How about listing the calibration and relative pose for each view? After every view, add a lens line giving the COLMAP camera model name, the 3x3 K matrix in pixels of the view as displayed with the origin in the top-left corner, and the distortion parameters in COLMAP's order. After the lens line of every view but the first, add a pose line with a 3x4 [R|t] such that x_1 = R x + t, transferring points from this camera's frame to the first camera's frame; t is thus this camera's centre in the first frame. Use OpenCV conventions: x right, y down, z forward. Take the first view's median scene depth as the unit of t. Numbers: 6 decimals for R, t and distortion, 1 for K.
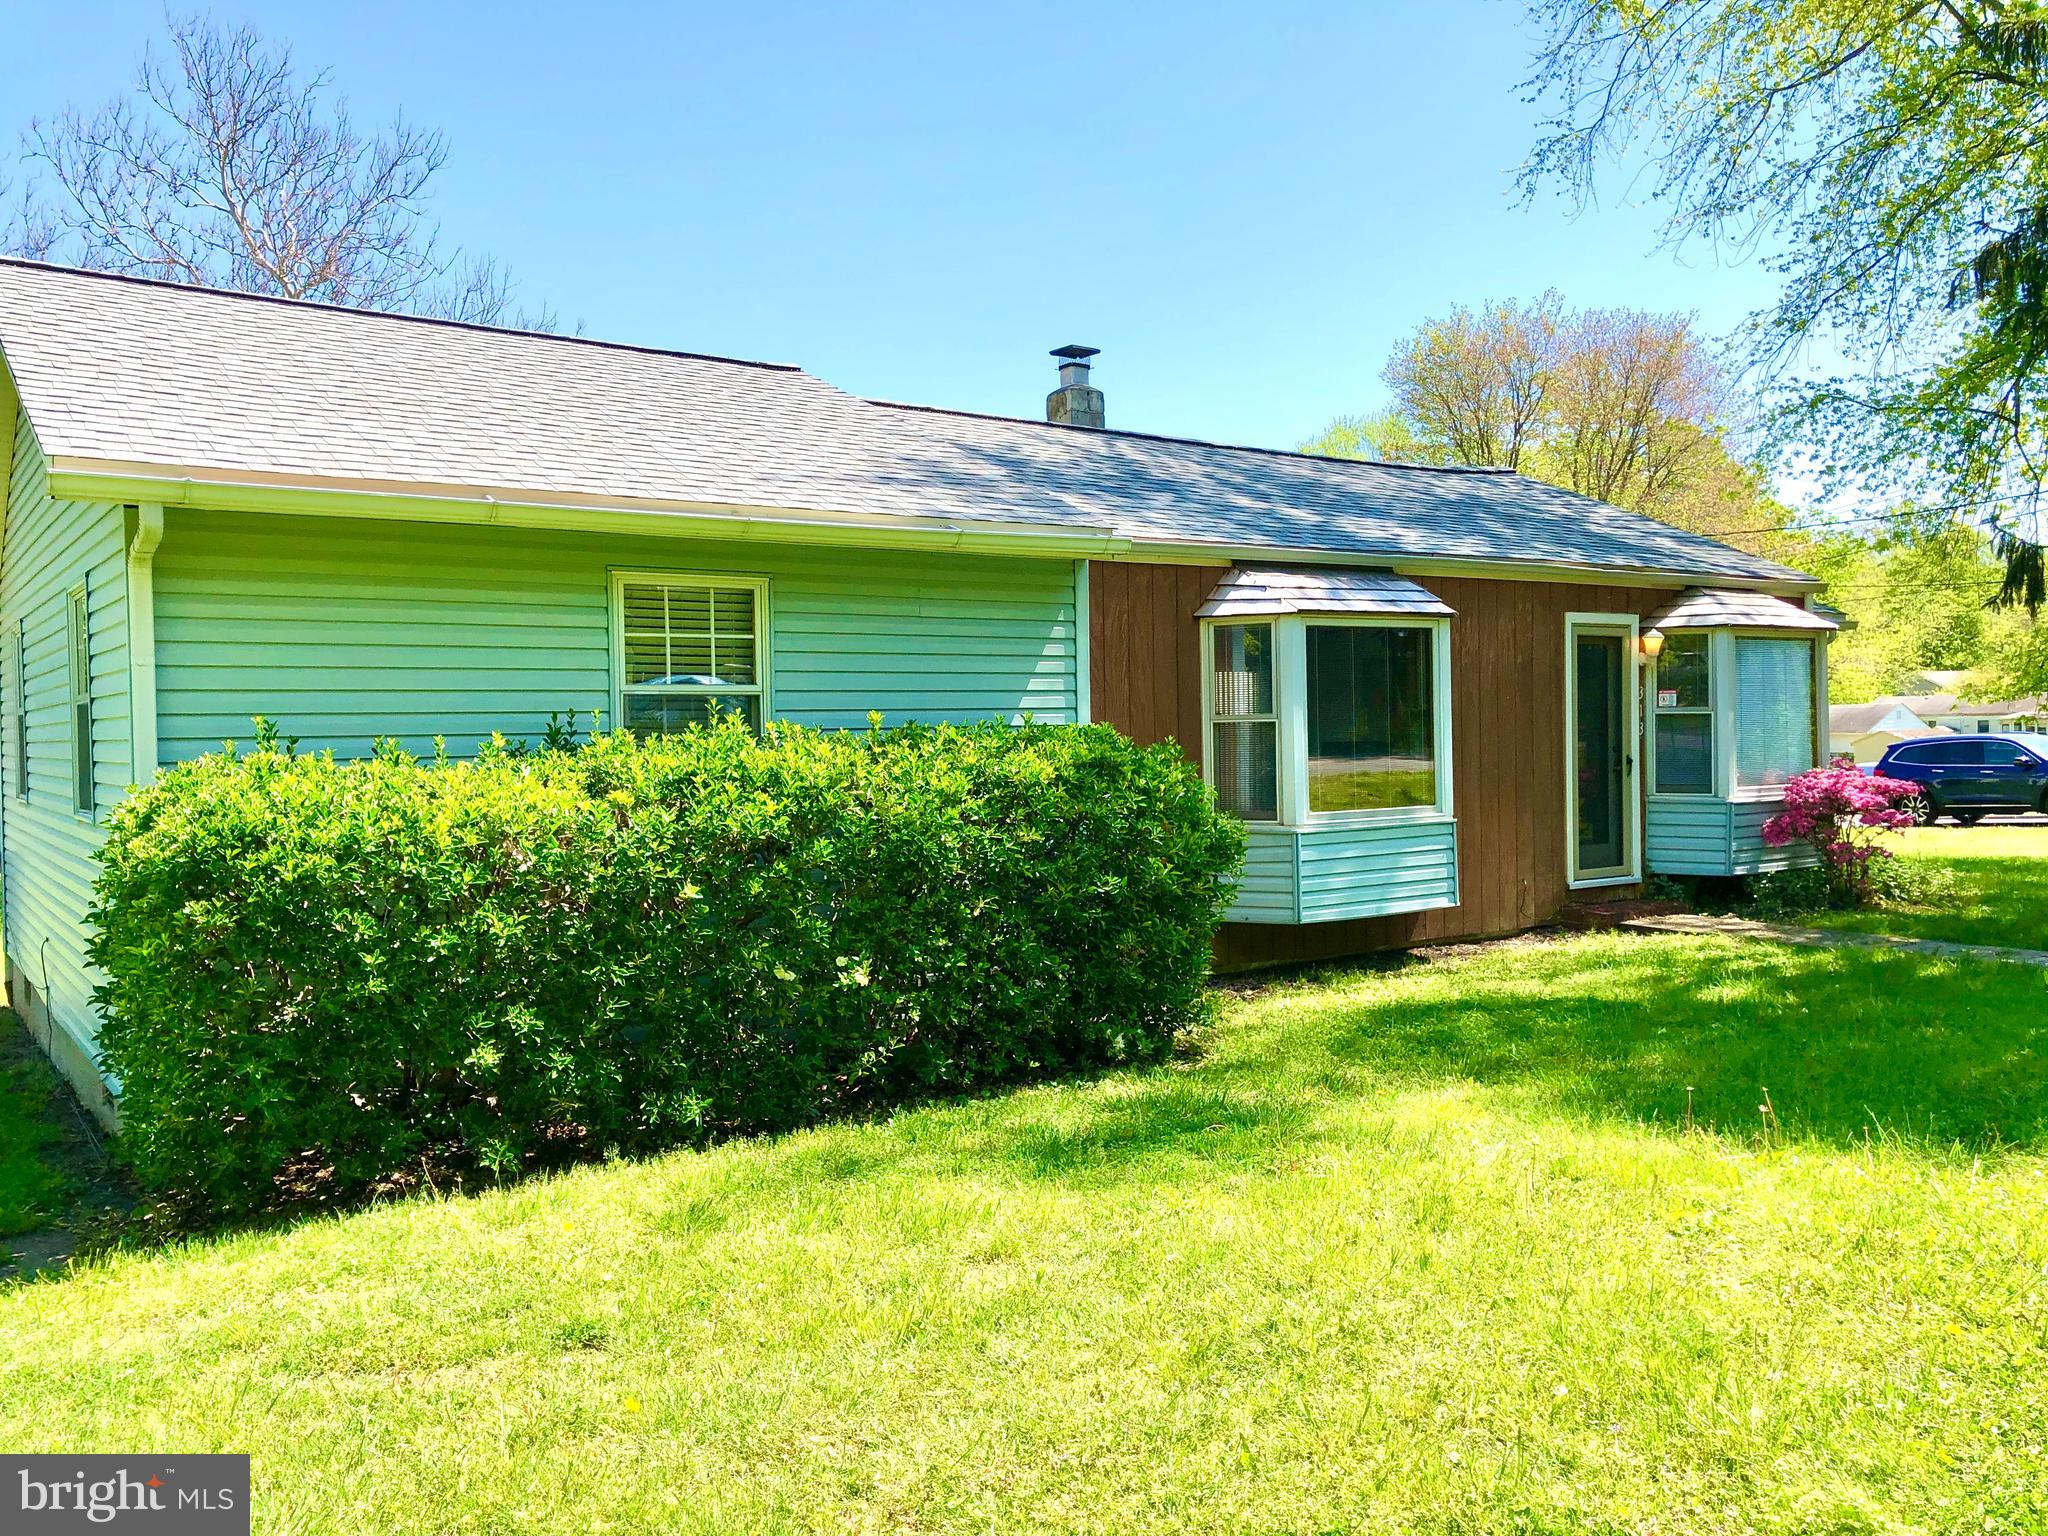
lens RADIAL K [[1706.0, 0, 1016.4], [0, 1706.0, 763.1], [0, 0, 1]] dist [0.008888, 0.023230]
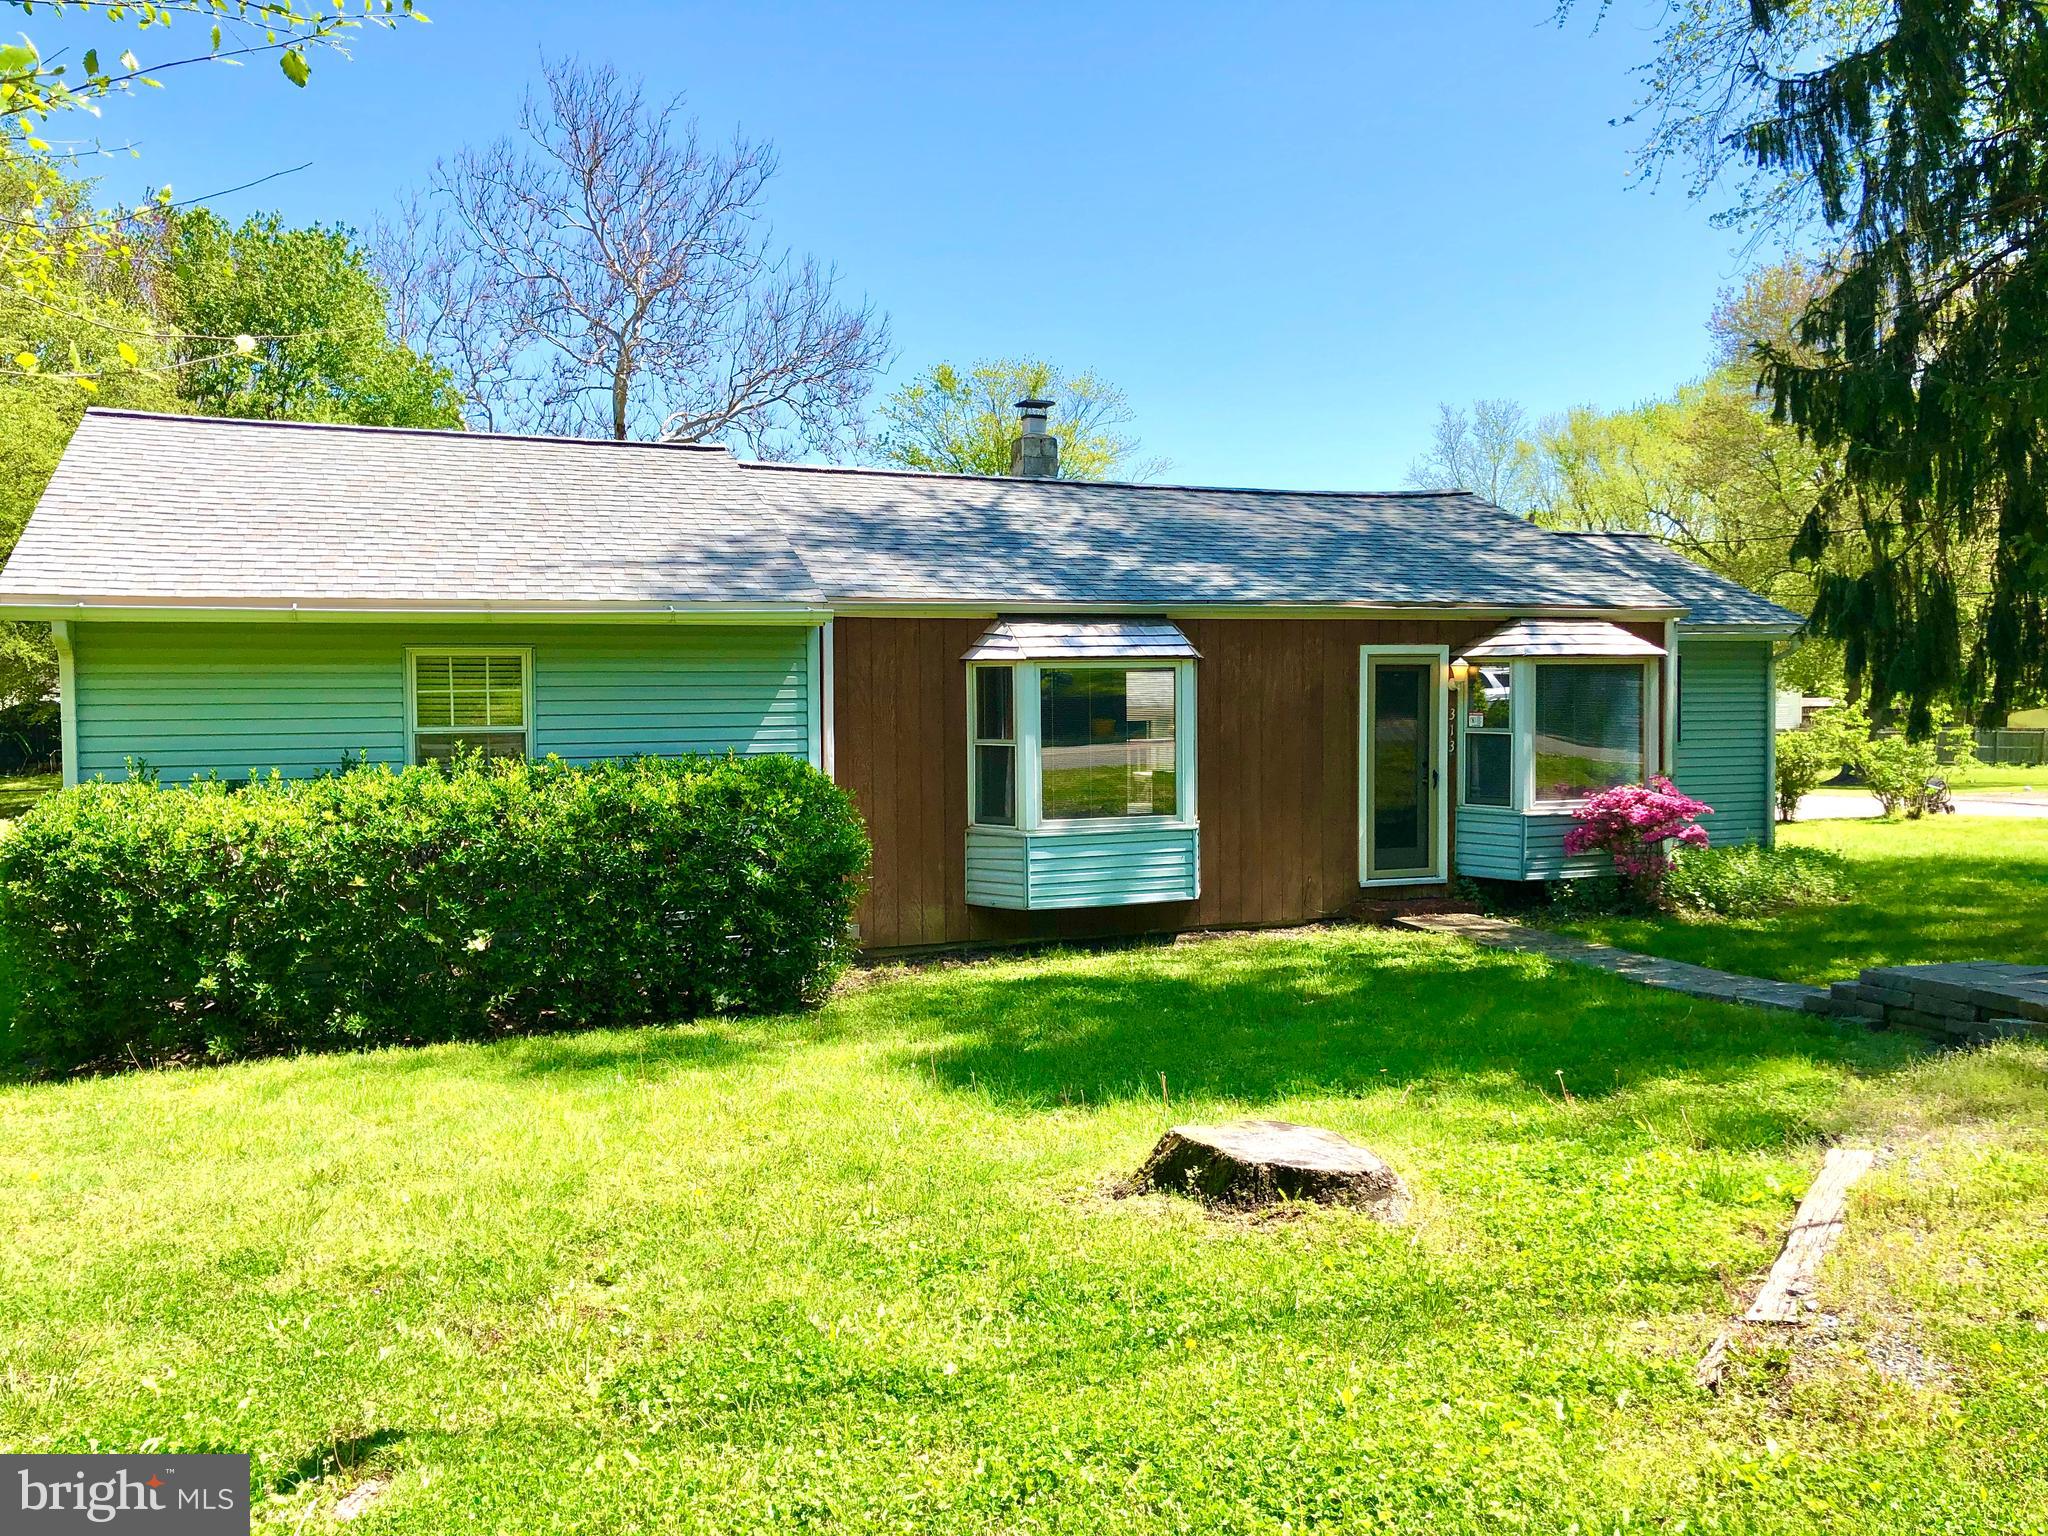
lens RADIAL K [[1706.0, 0, 1037.3], [0, 1706.0, 766.9], [0, 0, 1]] dist [0.008888, 0.023230]
pose [[0.969553, 0.026071, -0.243491, 0.416651], [-0.016389, 0.998996, 0.041704, -0.054379], [0.244334, -0.036444, 0.969006, -0.171535]]
